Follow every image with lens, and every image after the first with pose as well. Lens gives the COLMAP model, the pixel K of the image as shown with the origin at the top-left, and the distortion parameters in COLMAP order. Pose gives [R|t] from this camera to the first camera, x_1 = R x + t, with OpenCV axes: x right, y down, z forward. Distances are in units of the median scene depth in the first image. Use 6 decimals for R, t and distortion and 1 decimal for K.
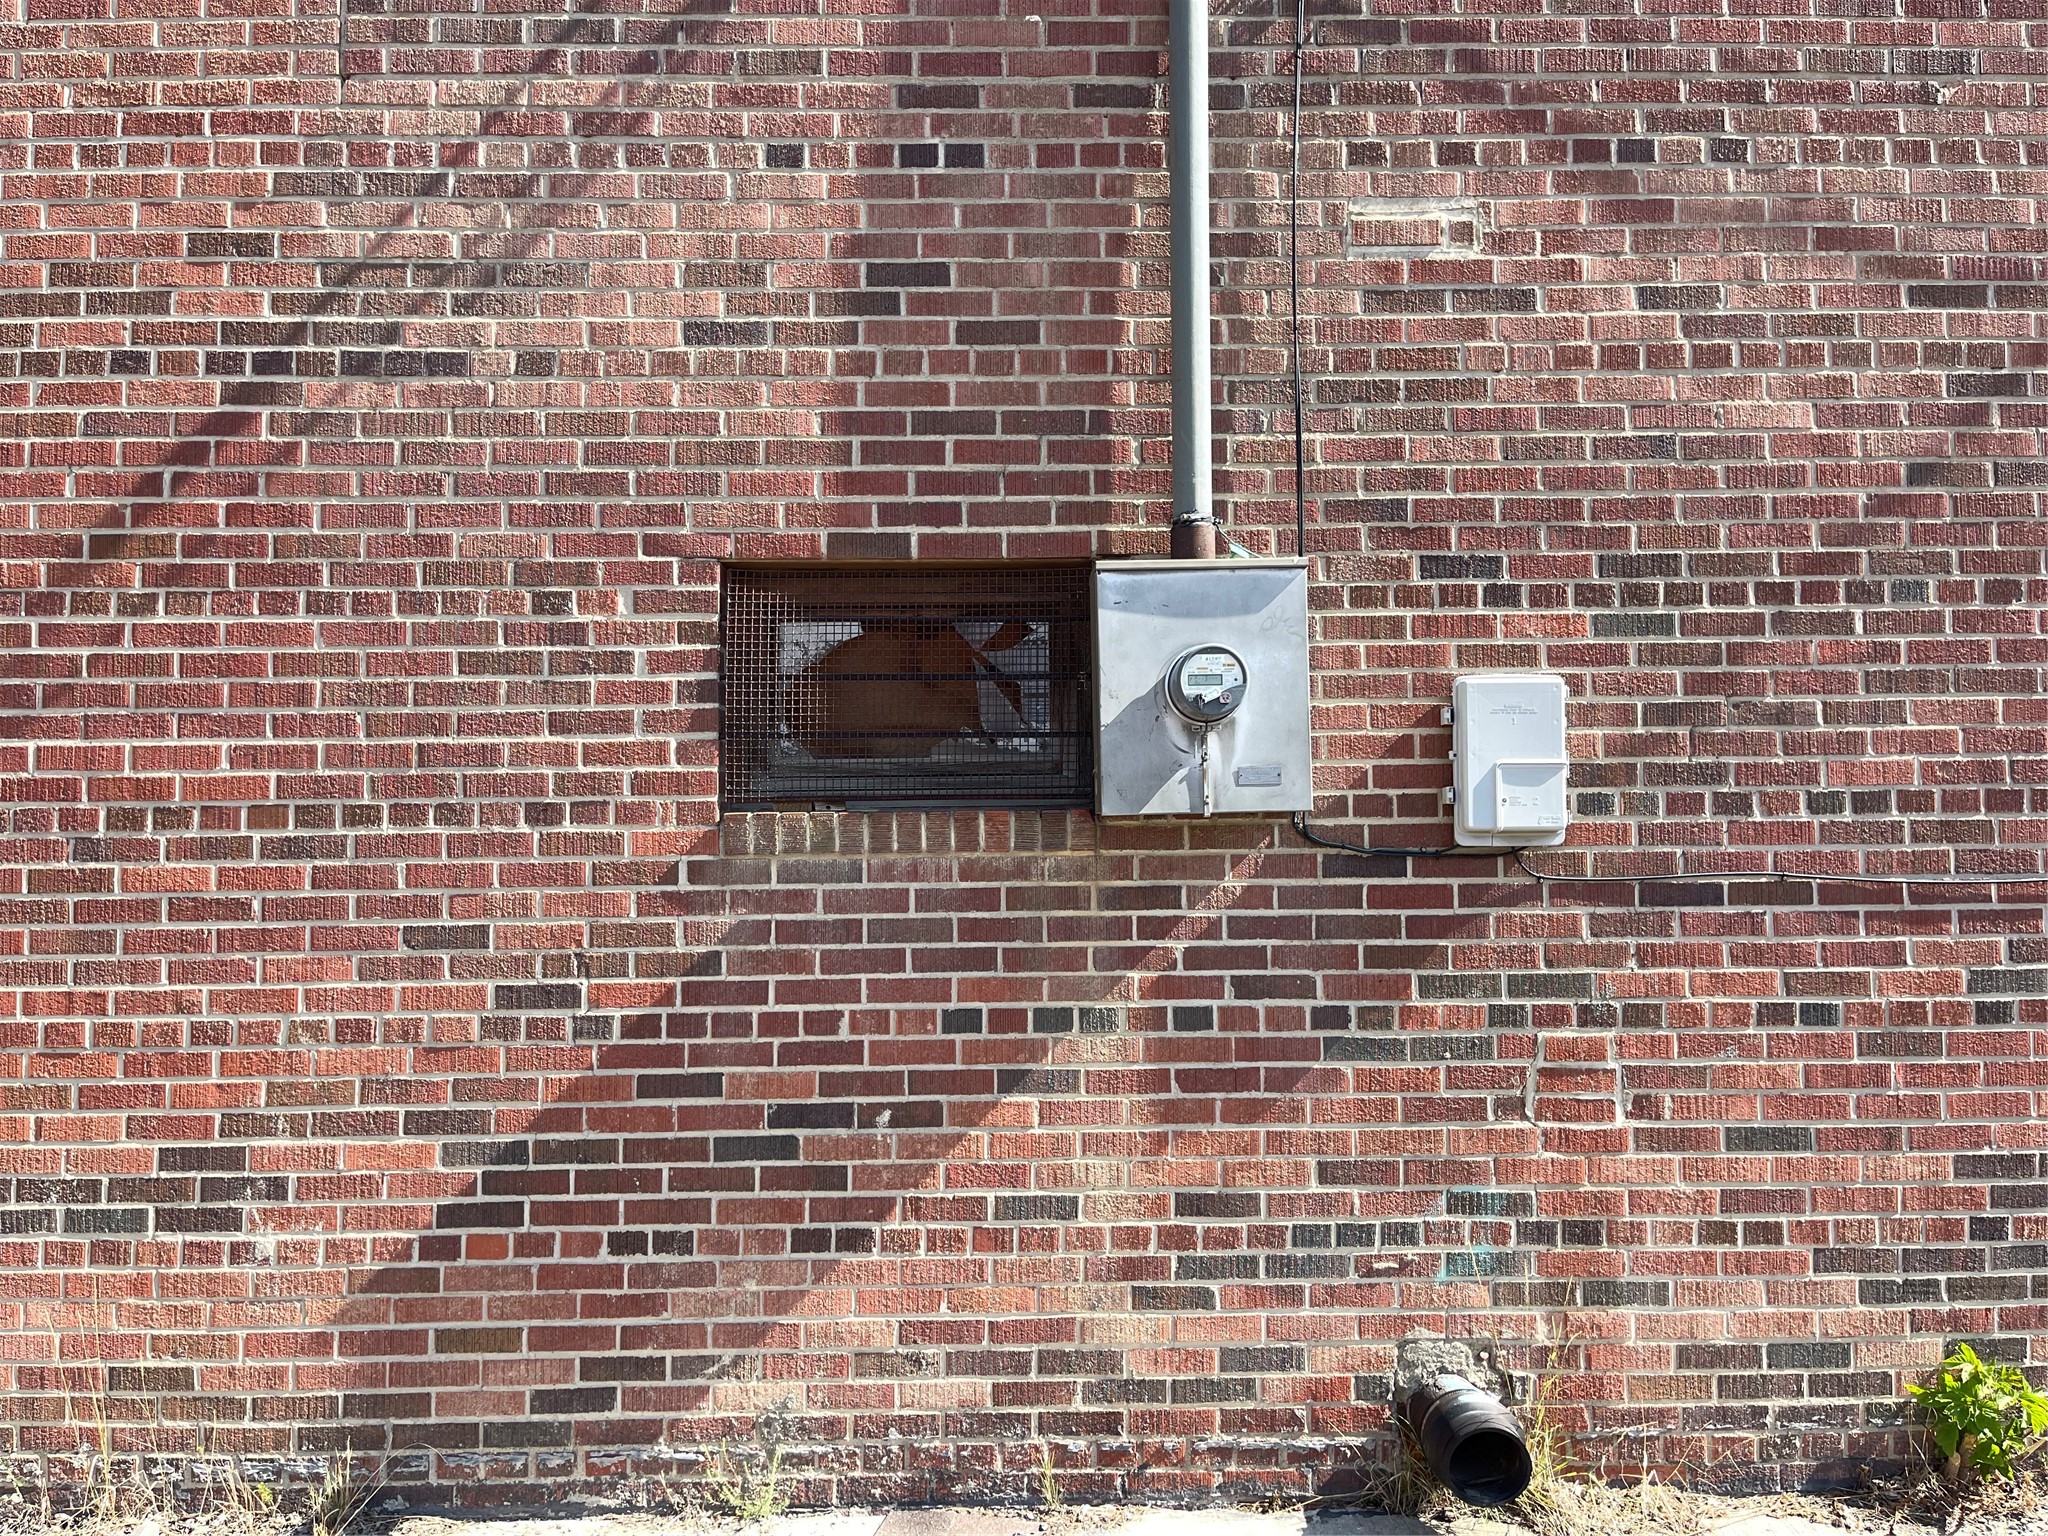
lens RADIAL K [[1728.6, 0, 1025.3], [0, 1728.6, 778.4], [0, 0, 1]] dist [0.042625, -0.043633]
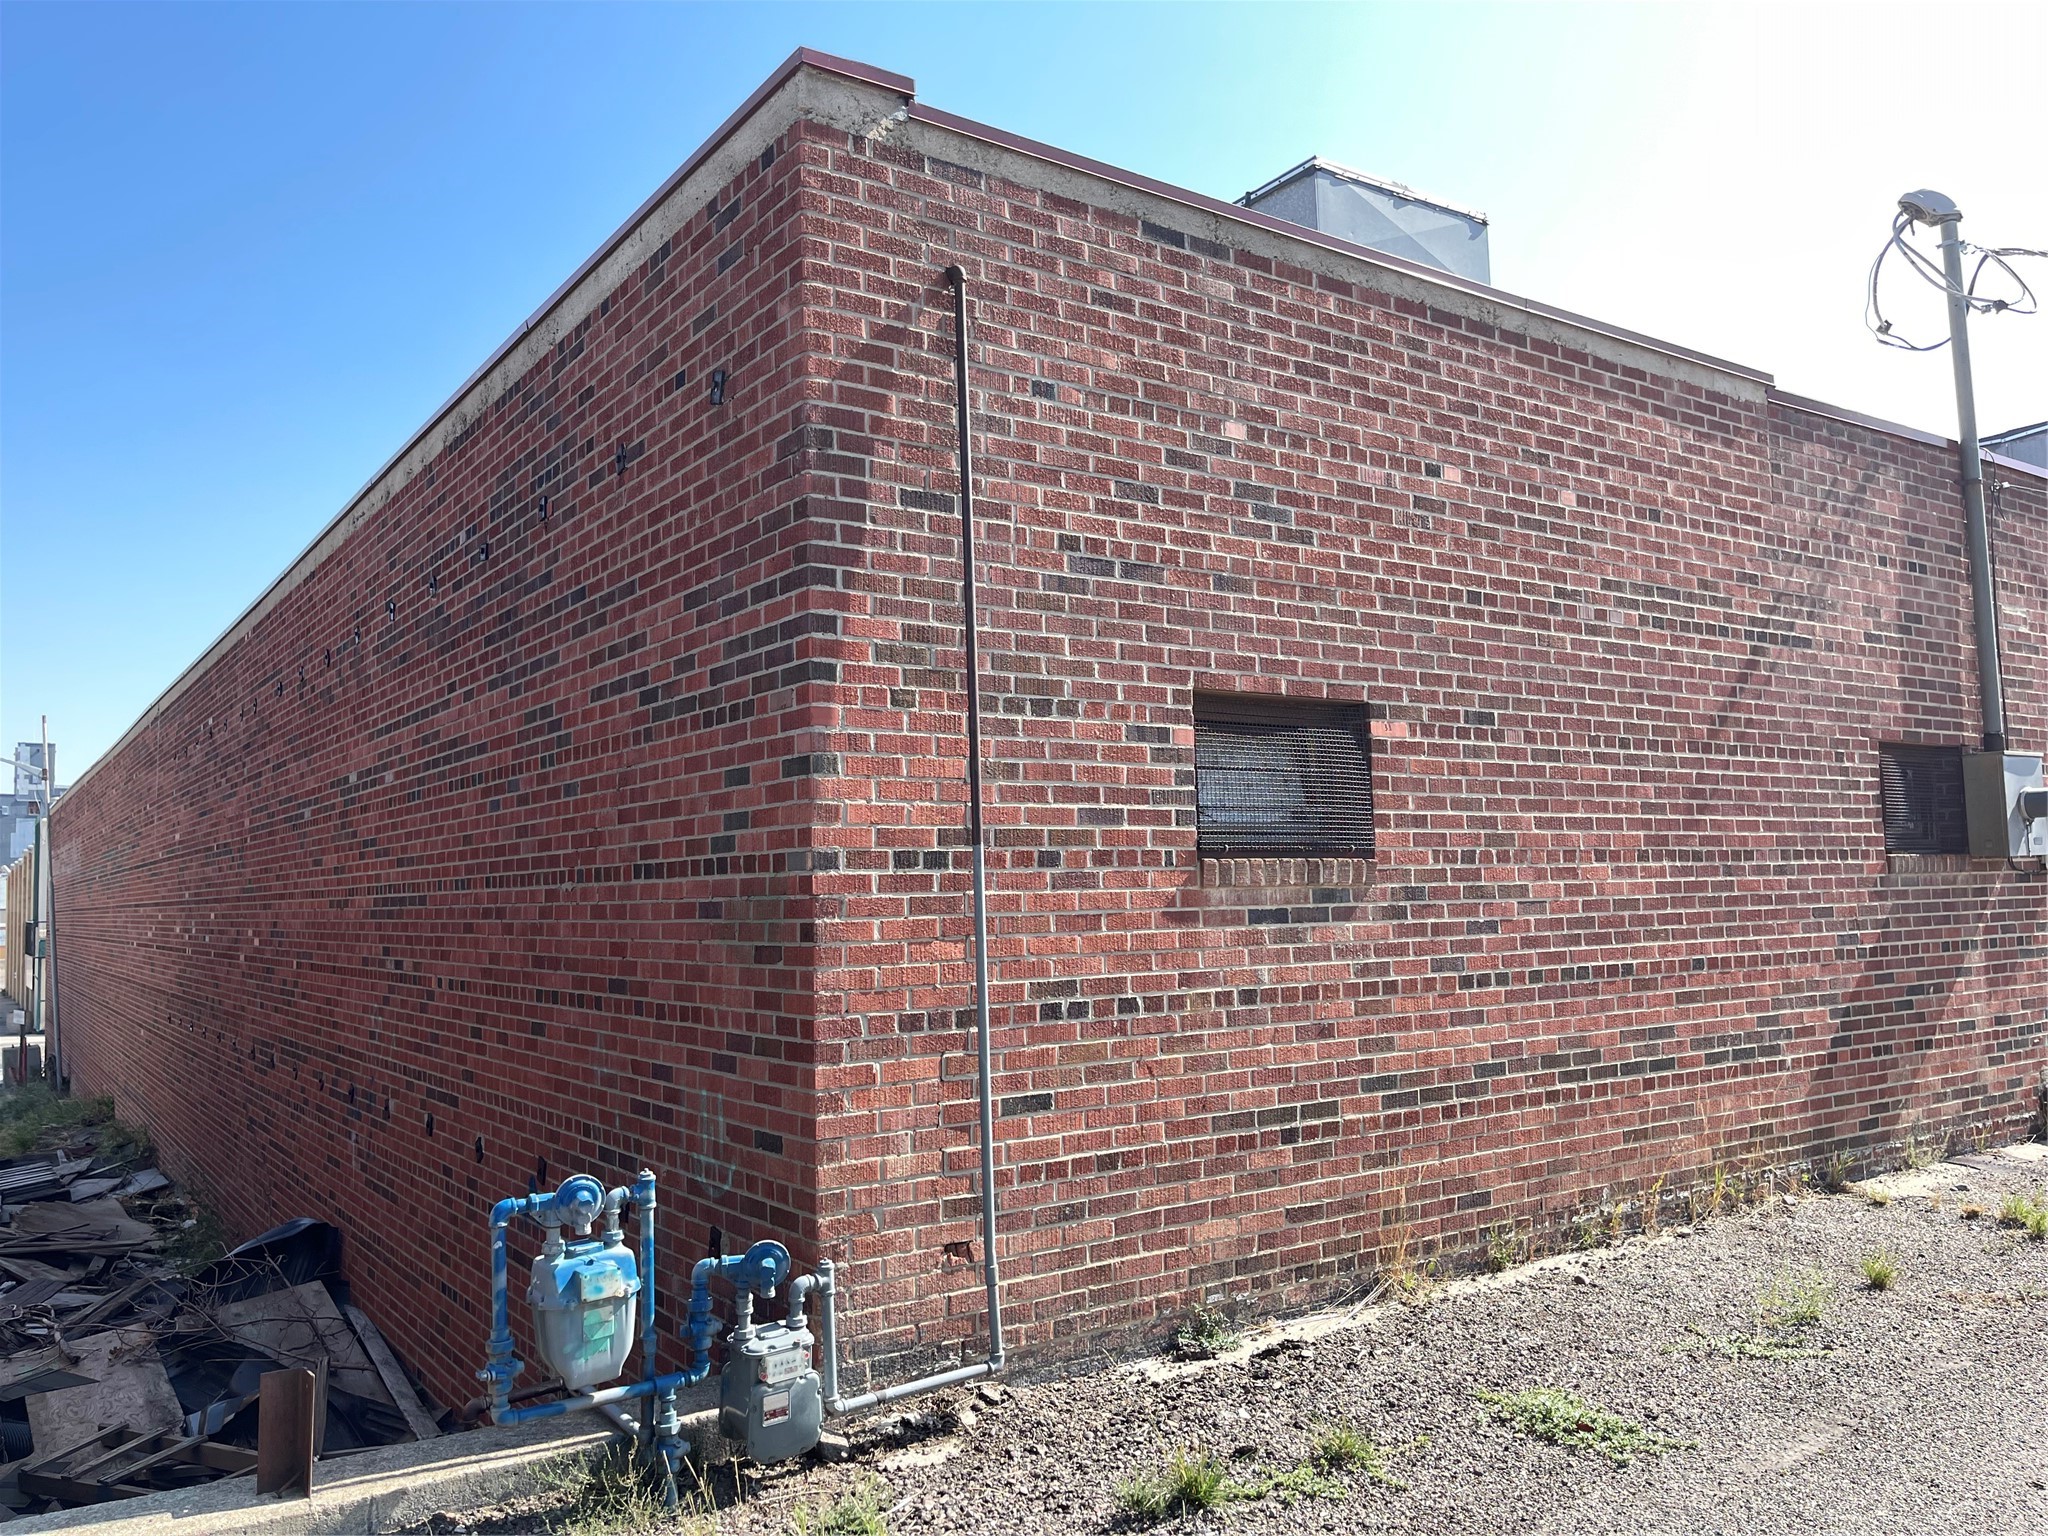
lens RADIAL K [[1557.0, 0, 1034.8], [0, 1557.0, 770.8], [0, 0, 1]] dist [0.062513, -0.082933]
pose [[0.830968, 0.036028, 0.555152, -2.208535], [-0.012089, 0.998835, -0.046727, 0.019923], [-0.556189, 0.032117, 0.830435, -0.070179]]
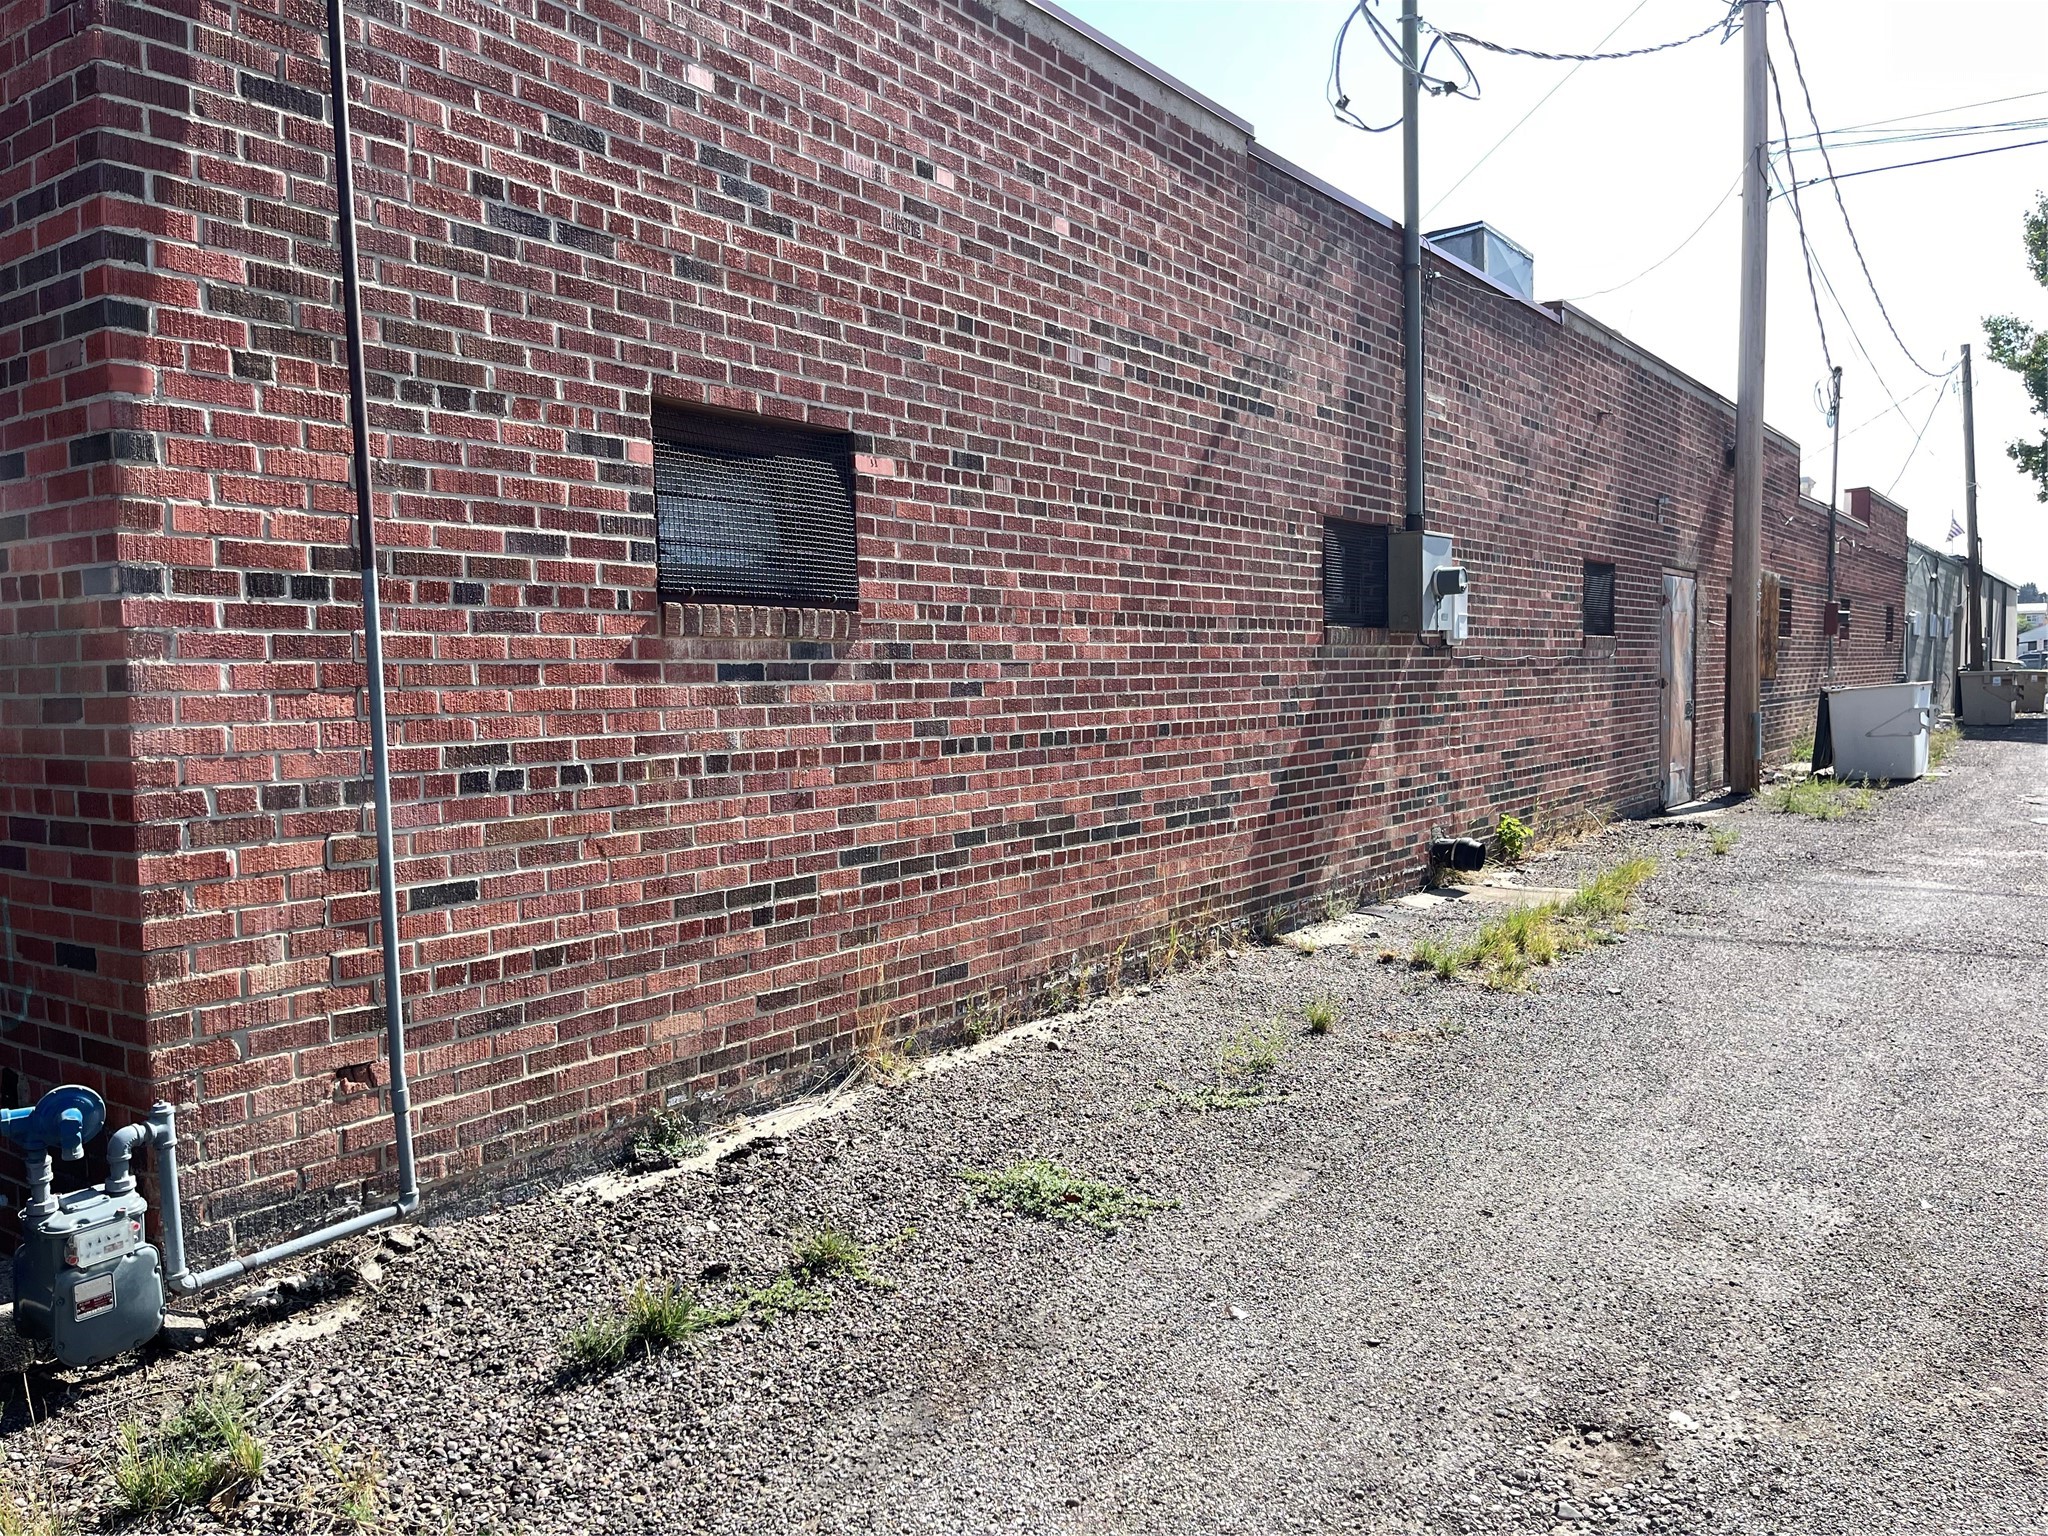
lens RADIAL K [[1557.0, 0, 1019.9], [0, 1557.0, 780.0], [0, 0, 1]] dist [0.062513, -0.082933]
pose [[0.596487, -0.053526, 0.800836, -2.102334], [-0.026326, 0.995932, 0.086174, 0.055311], [-0.802191, -0.072484, 0.592652, 0.076647]]
